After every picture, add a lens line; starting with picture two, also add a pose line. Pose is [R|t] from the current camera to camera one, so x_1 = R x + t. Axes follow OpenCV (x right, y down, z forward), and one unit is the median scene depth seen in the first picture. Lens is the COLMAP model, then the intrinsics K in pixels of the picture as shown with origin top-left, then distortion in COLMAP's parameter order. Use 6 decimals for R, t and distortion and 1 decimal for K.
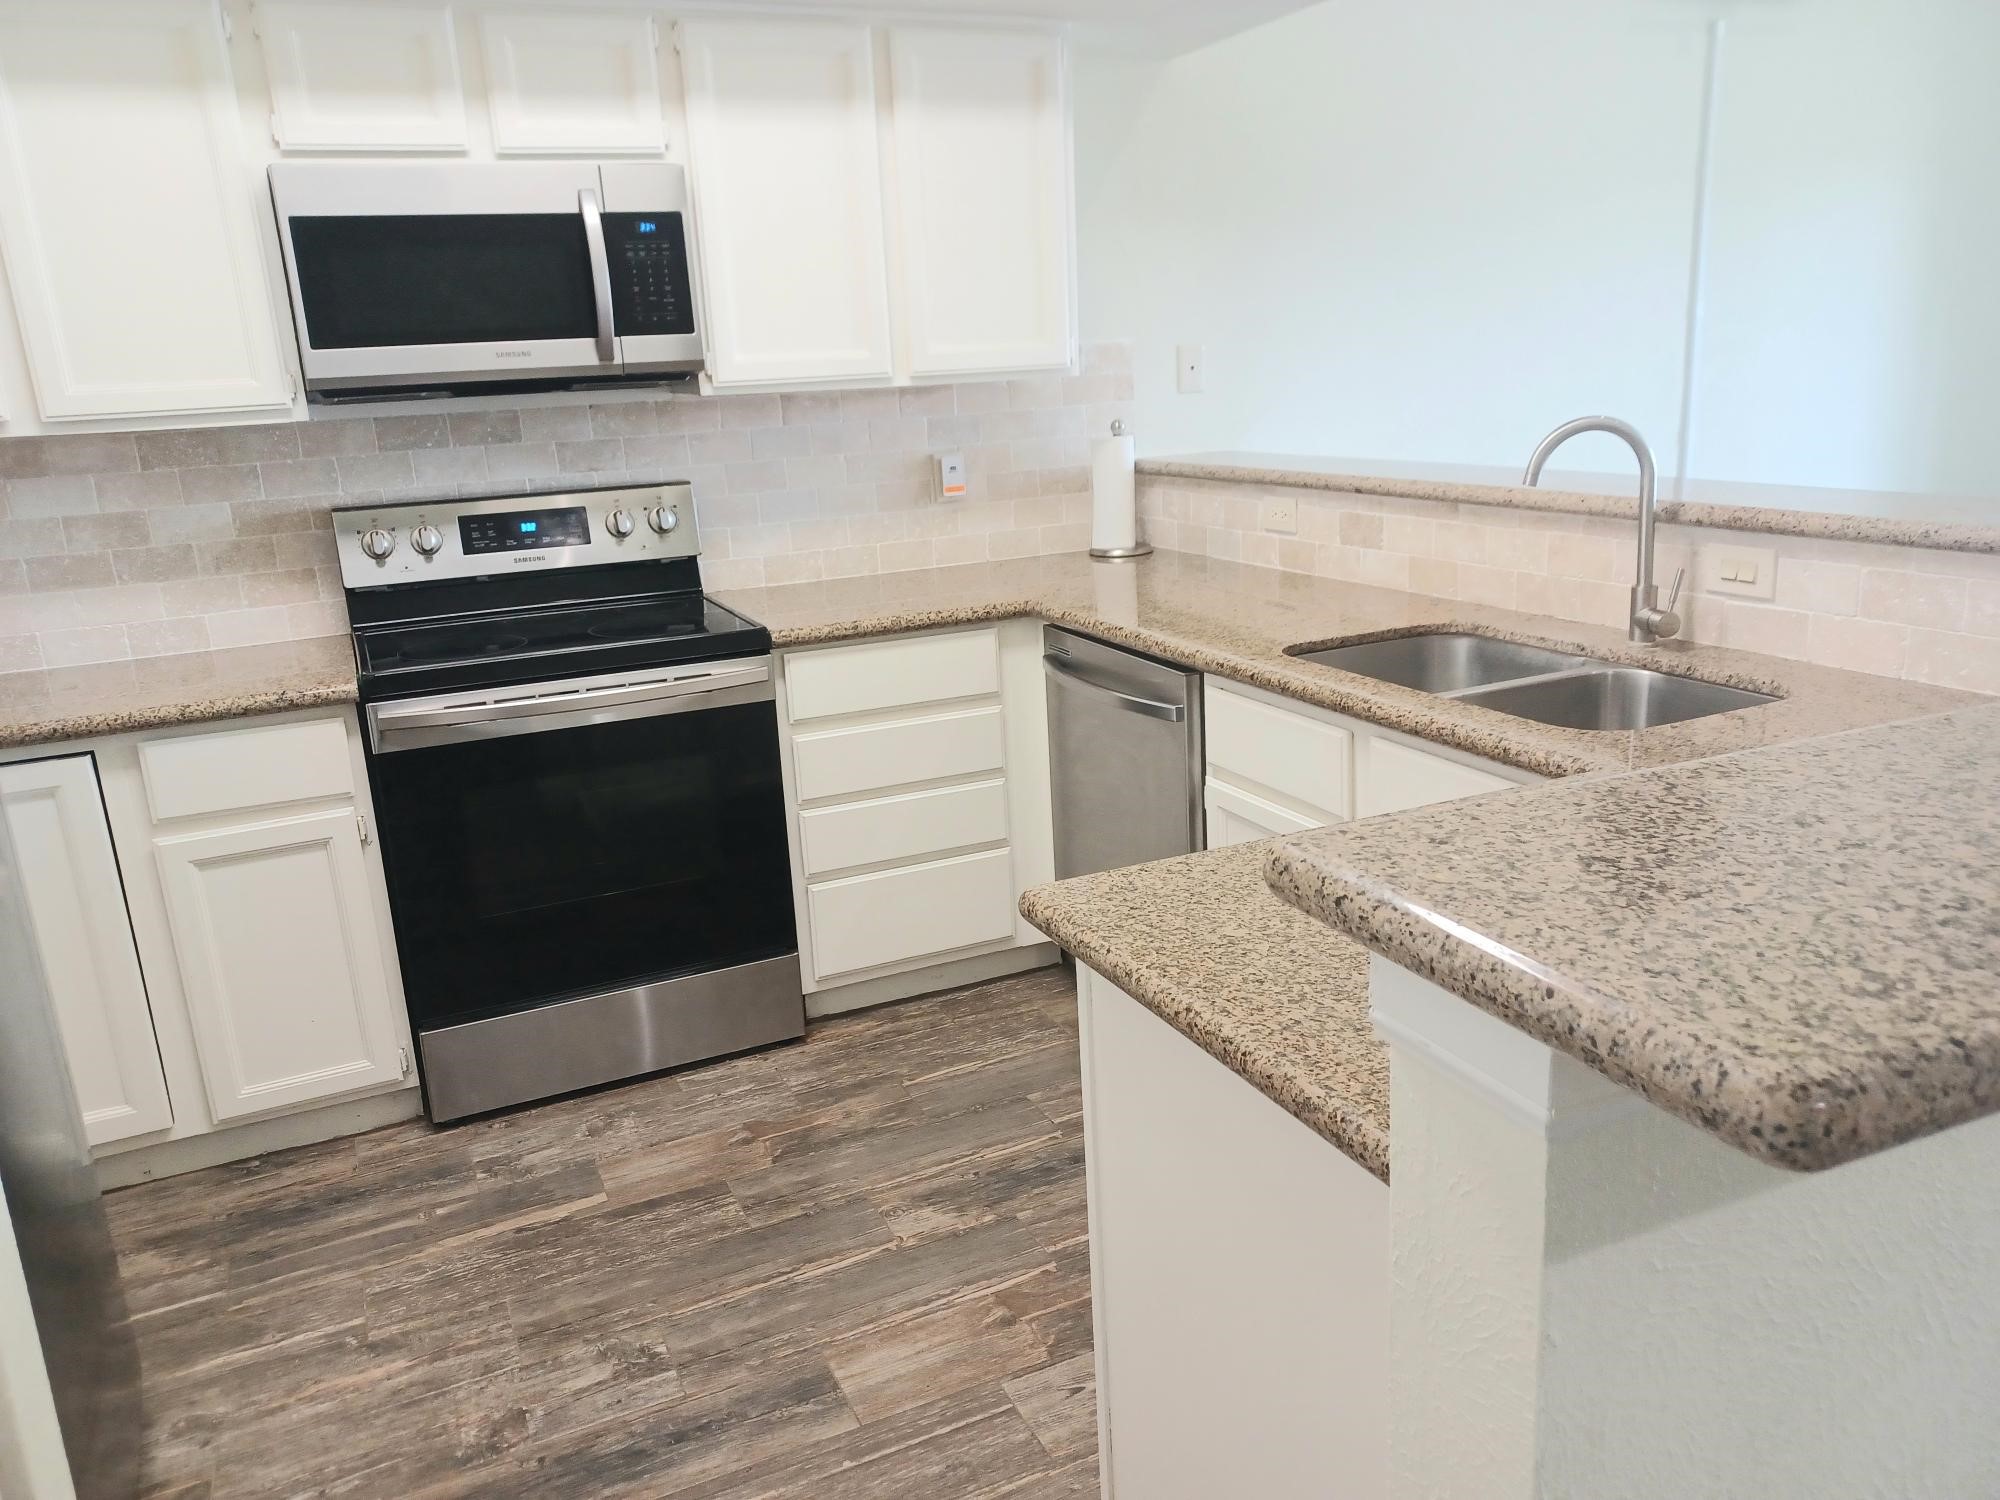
lens RADIAL K [[1448.0, 0, 1000.0], [0, 1448.0, 750.0], [0, 0, 1]] dist [0.064057, -0.077478]
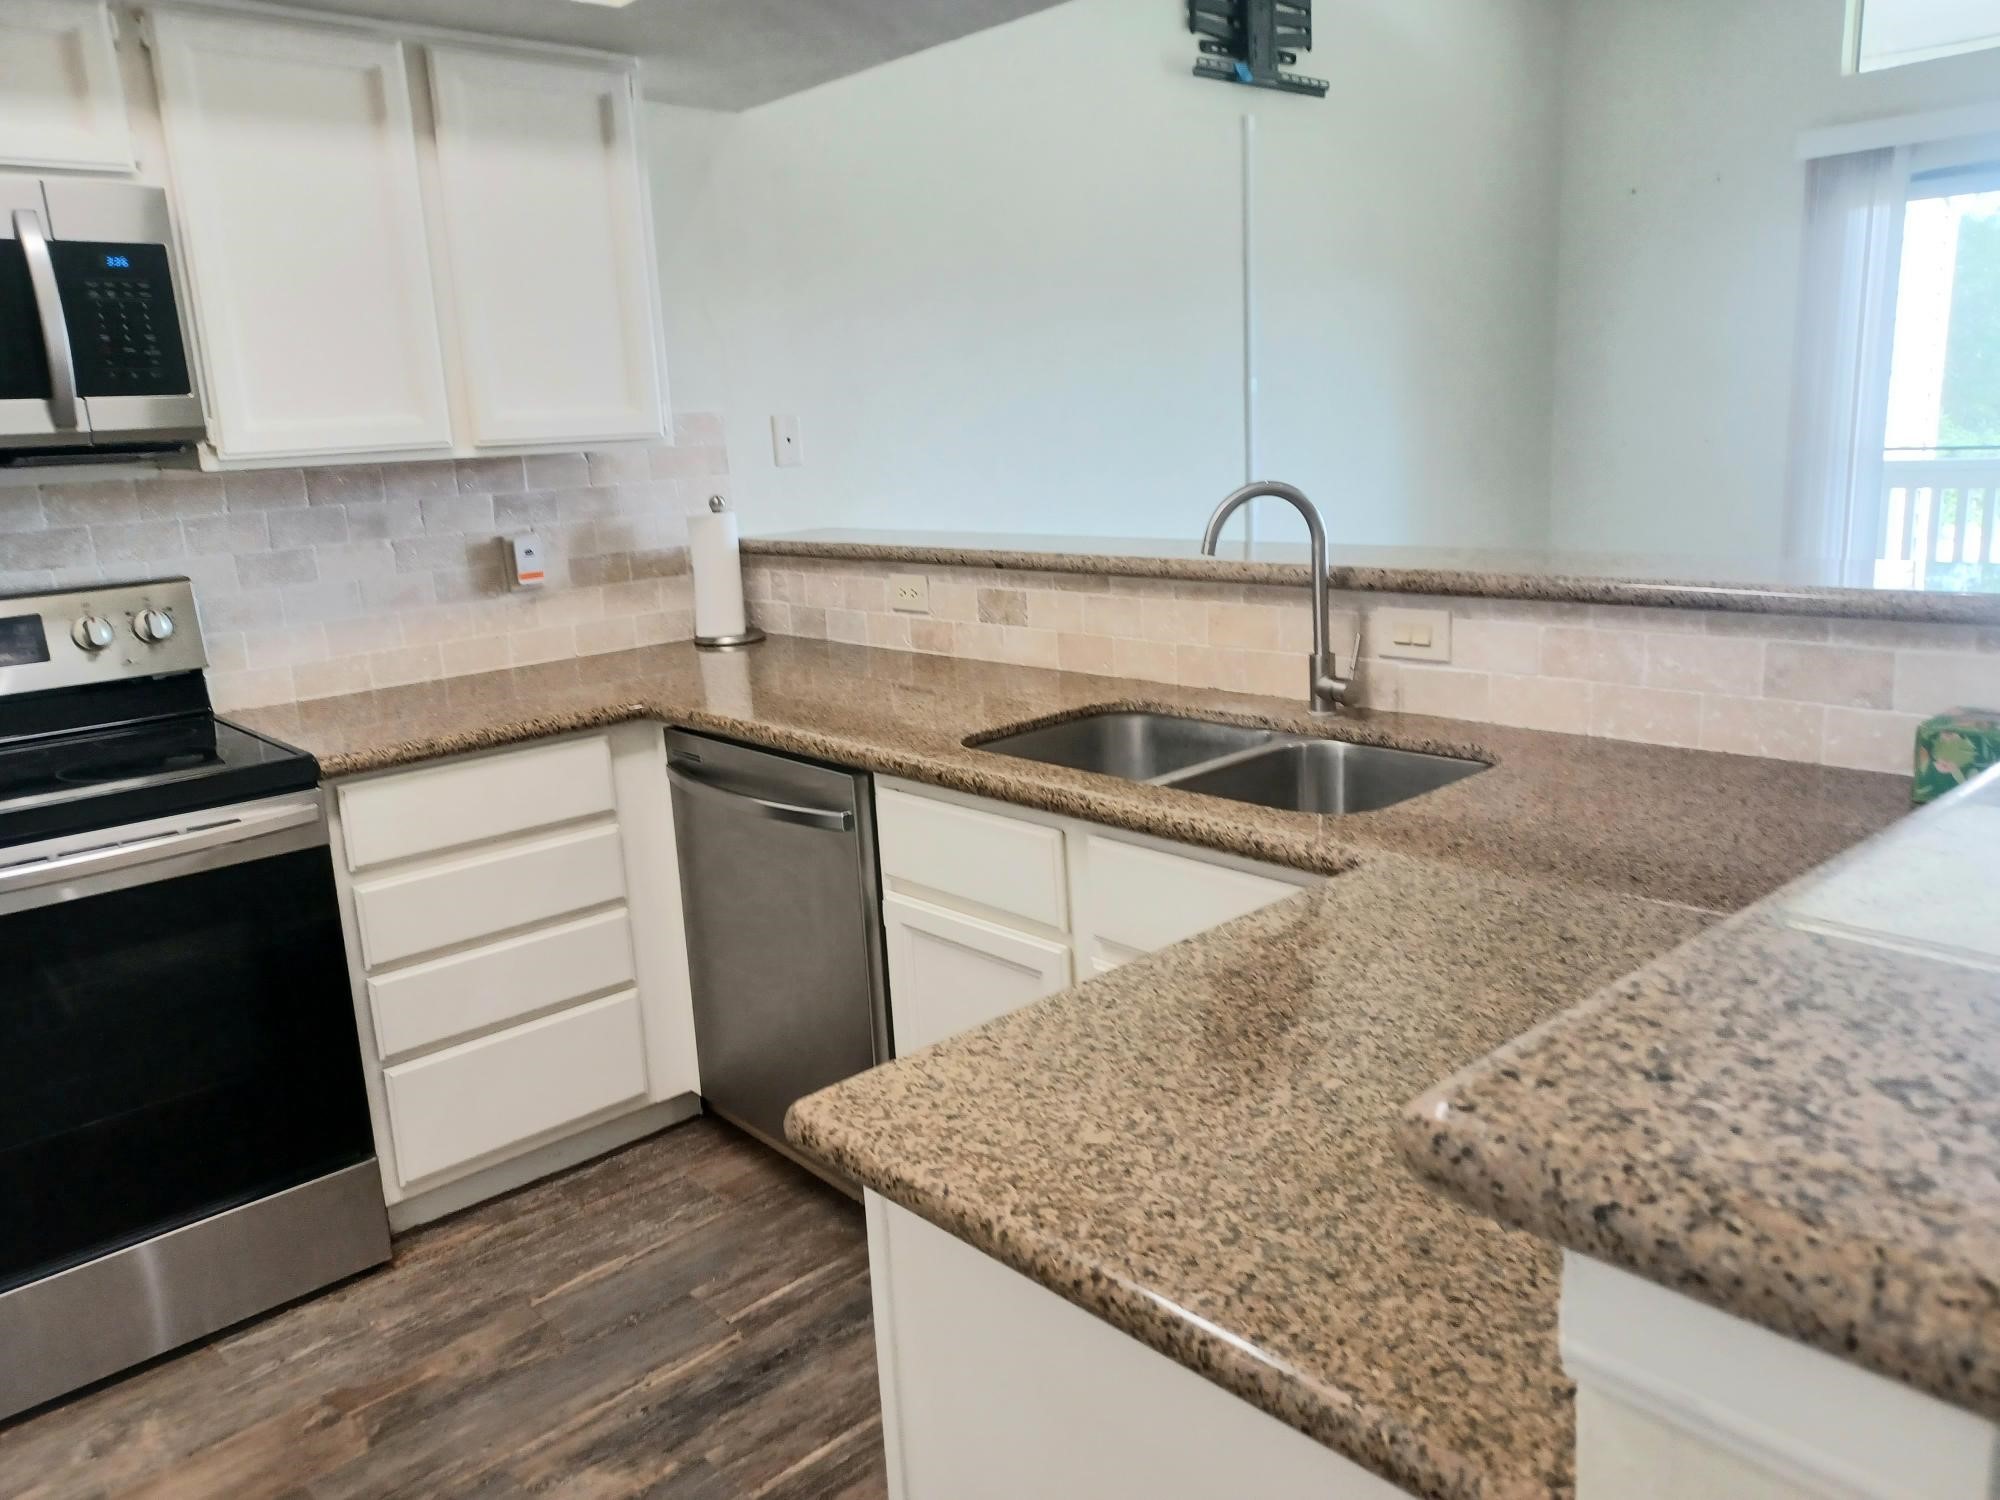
lens RADIAL K [[1460.2, 0, 999.9], [0, 1460.2, 735.5], [0, 0, 1]] dist [0.051956, -0.050852]
pose [[0.950912, -0.065850, 0.302374, -0.045959], [0.085053, 0.995082, -0.050770, -0.021680], [-0.297544, 0.073996, 0.951836, 0.115197]]
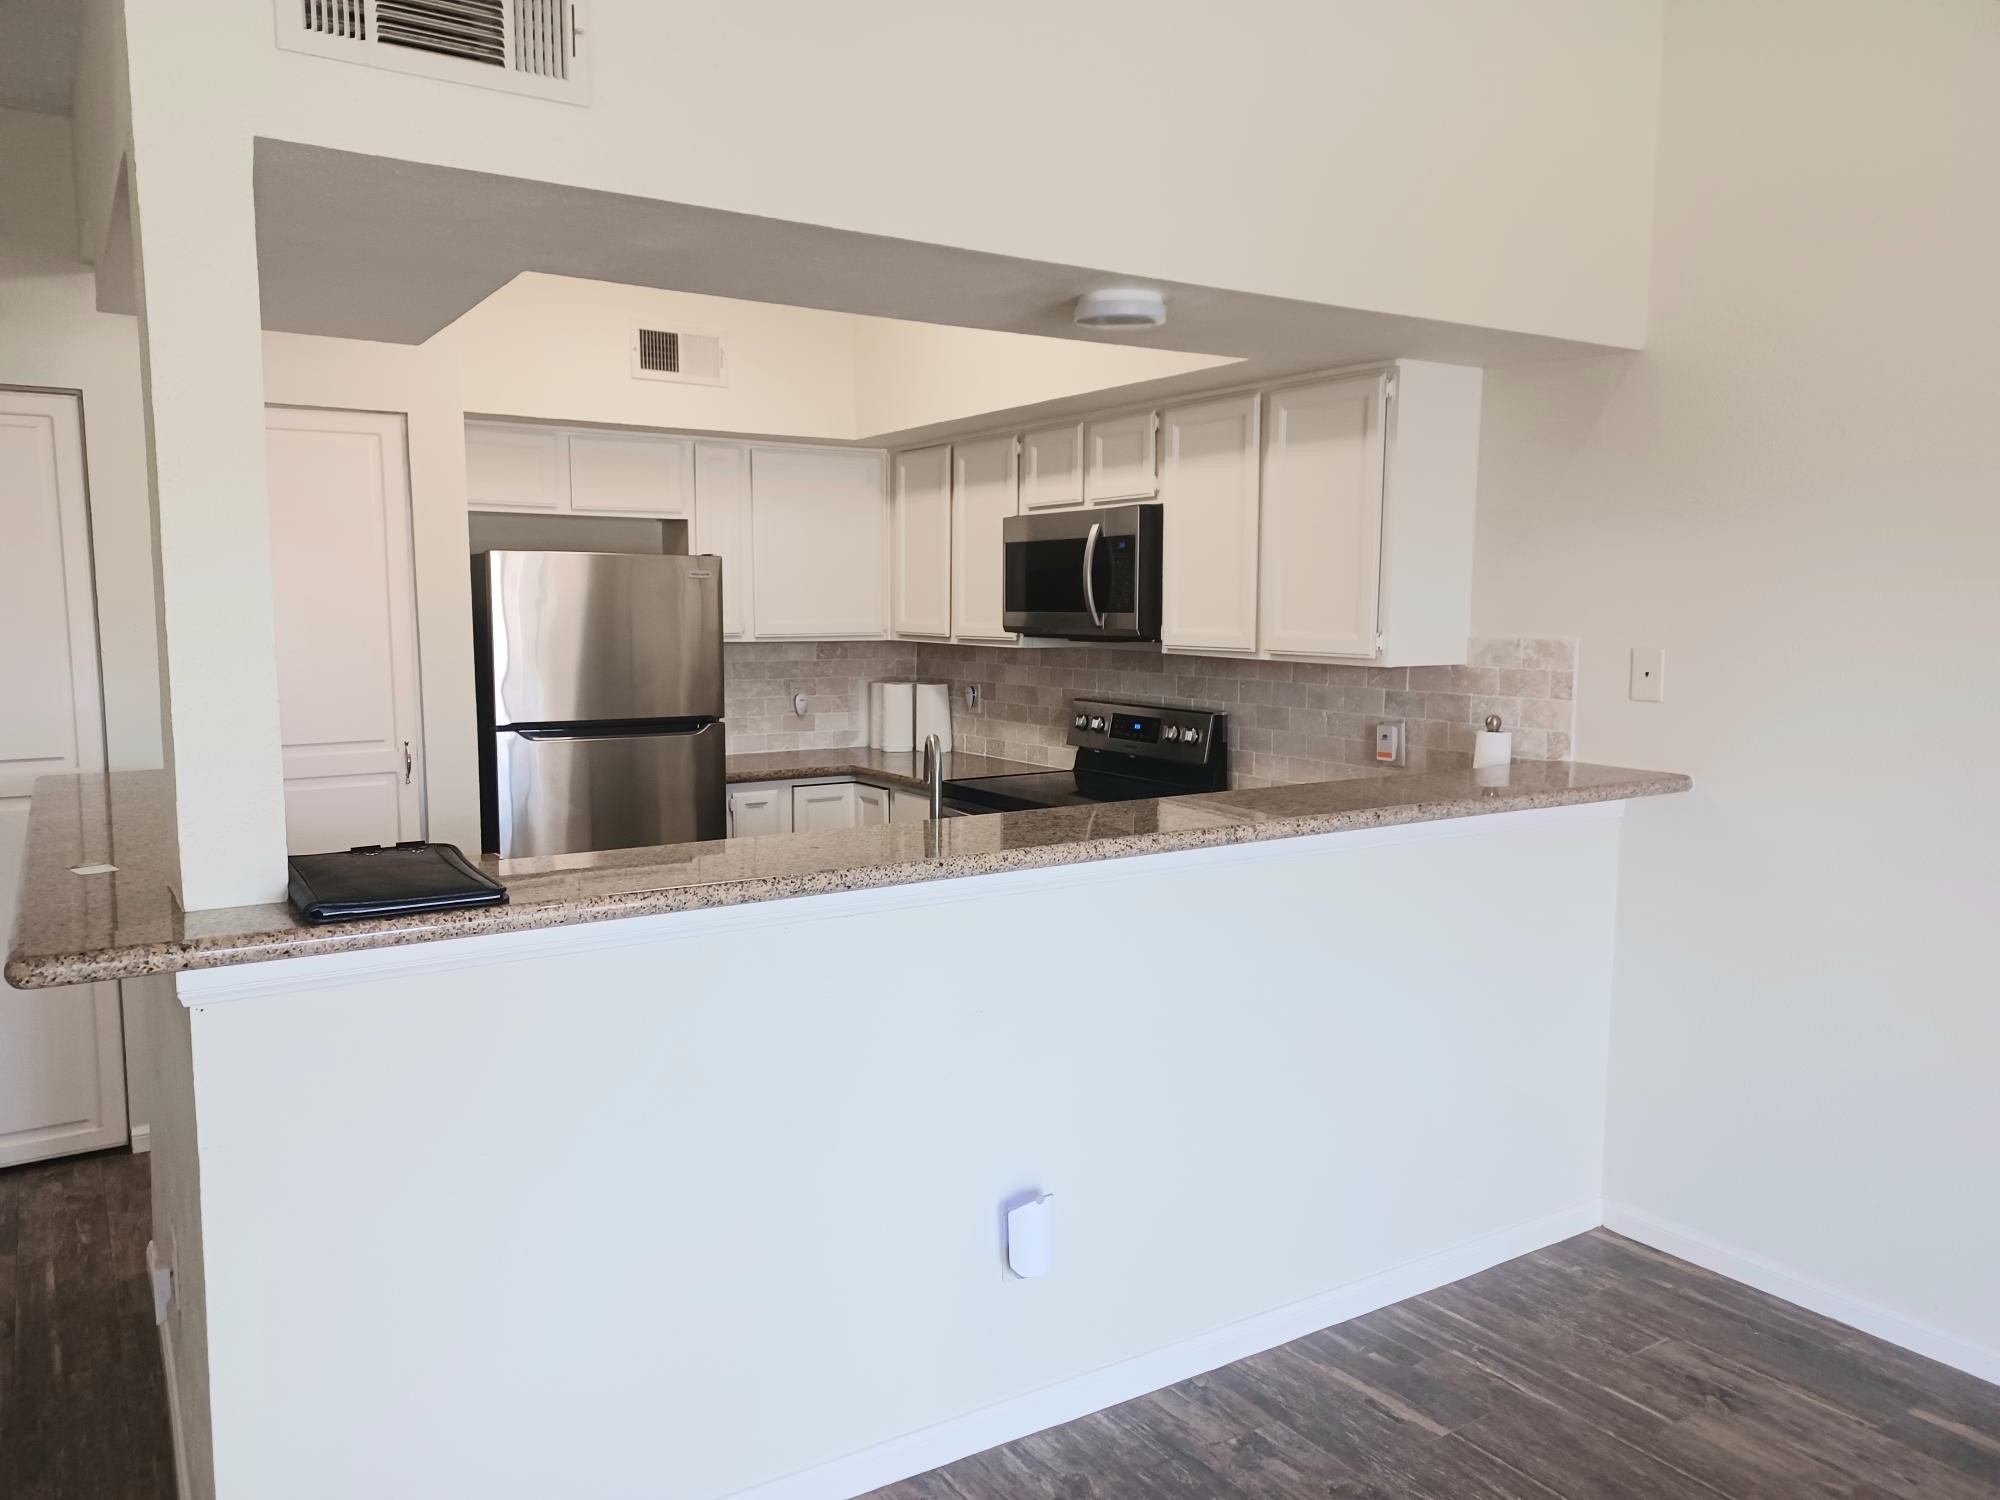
lens RADIAL K [[1460.2, 0, 999.9], [0, 1460.2, 735.5], [0, 0, 1]] dist [0.051956, -0.050852]
pose [[0.138593, 0.144826, -0.979703, 1.251272], [-0.268106, 0.957796, 0.103660, -0.285703], [0.953368, 0.248297, 0.171573, 0.652375]]
